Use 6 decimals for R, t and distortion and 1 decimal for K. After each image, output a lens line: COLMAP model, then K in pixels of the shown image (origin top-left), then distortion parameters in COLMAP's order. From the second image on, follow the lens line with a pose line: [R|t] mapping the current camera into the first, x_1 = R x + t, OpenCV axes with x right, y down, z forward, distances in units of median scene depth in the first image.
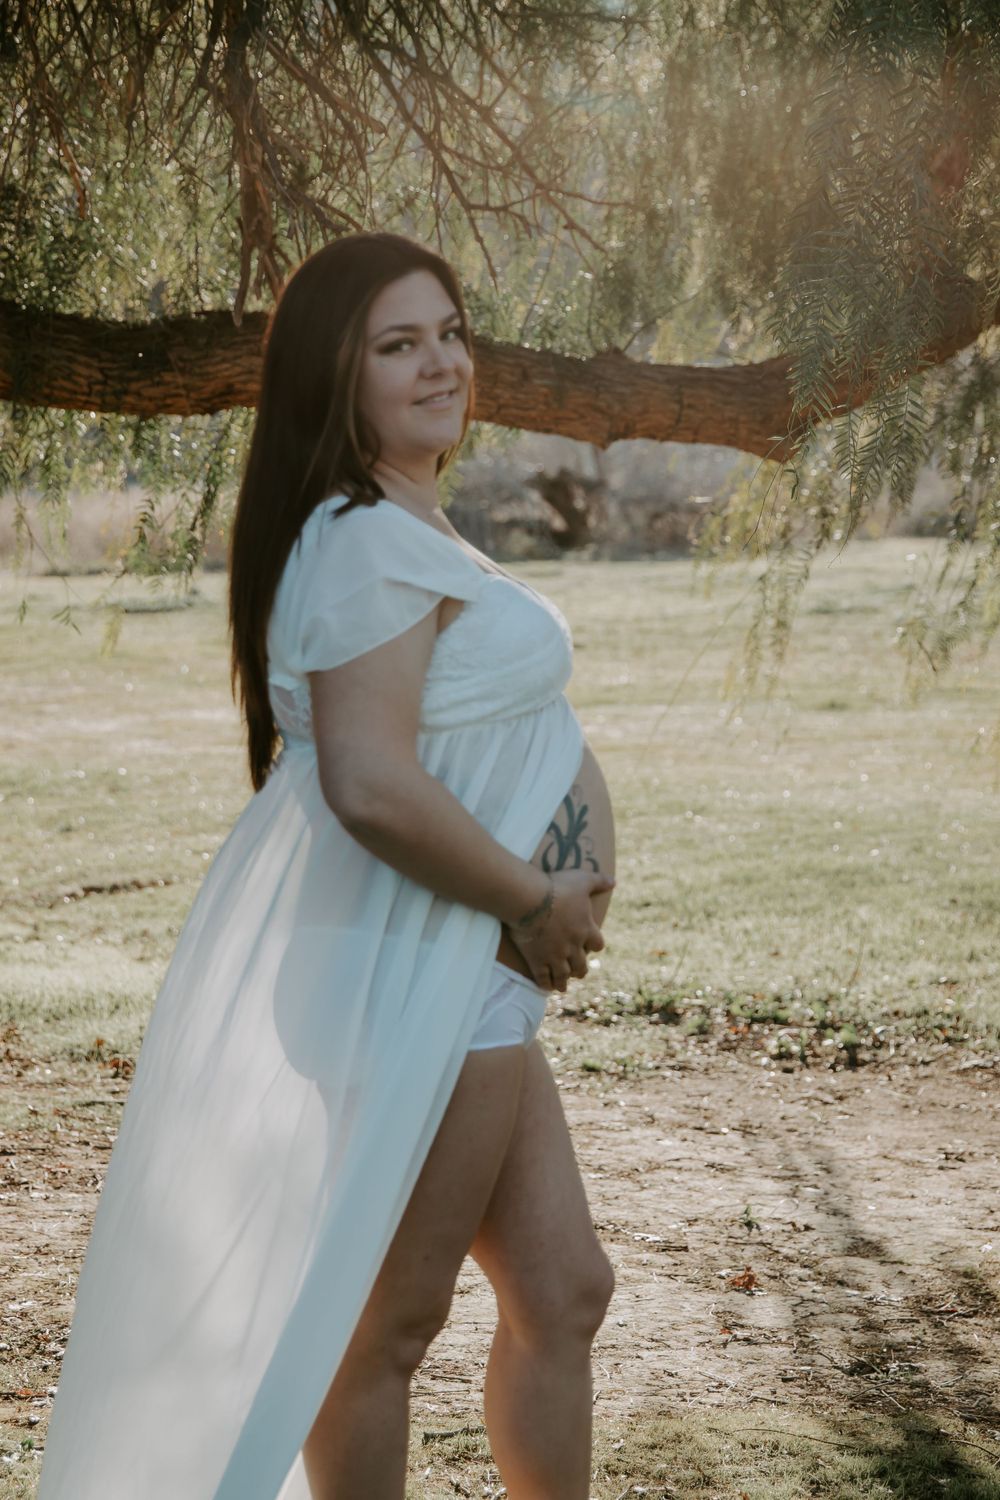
lens RADIAL K [[3497.1, 0, 500.7], [0, 3497.1, 750.0], [0, 0, 1]] dist [0.232497, 0.000000]
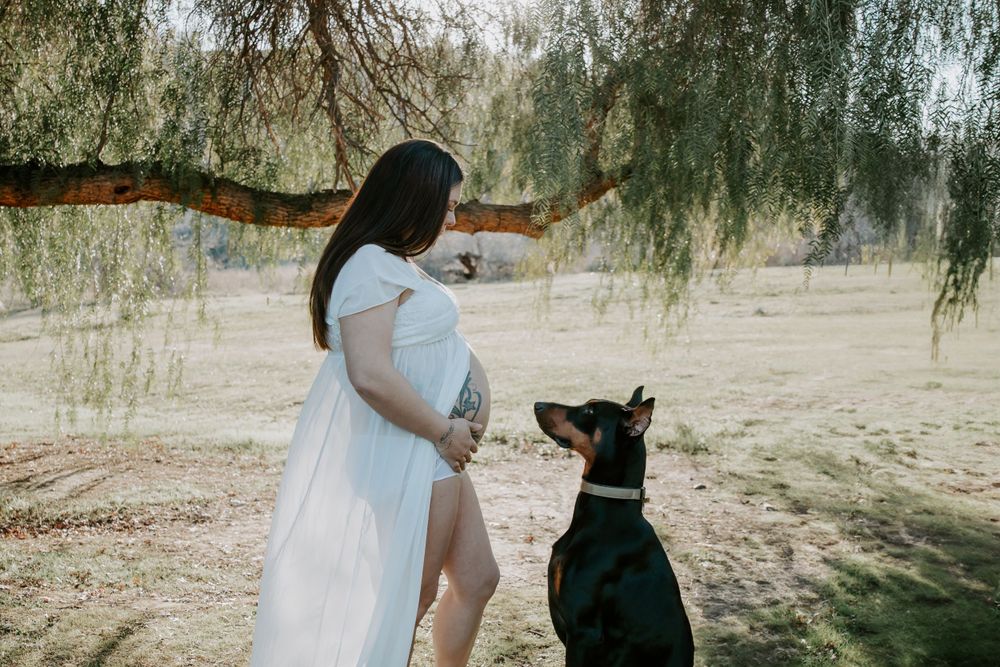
lens RADIAL K [[1127.7, 0, 499.2], [0, 1127.7, 334.4], [0, 0, 1]] dist [0.014199, 0.000000]
pose [[0.999070, -0.031771, 0.029139, 0.022029], [0.032386, 0.999257, -0.020884, 0.010652], [-0.028454, 0.021809, 0.999357, 0.118595]]
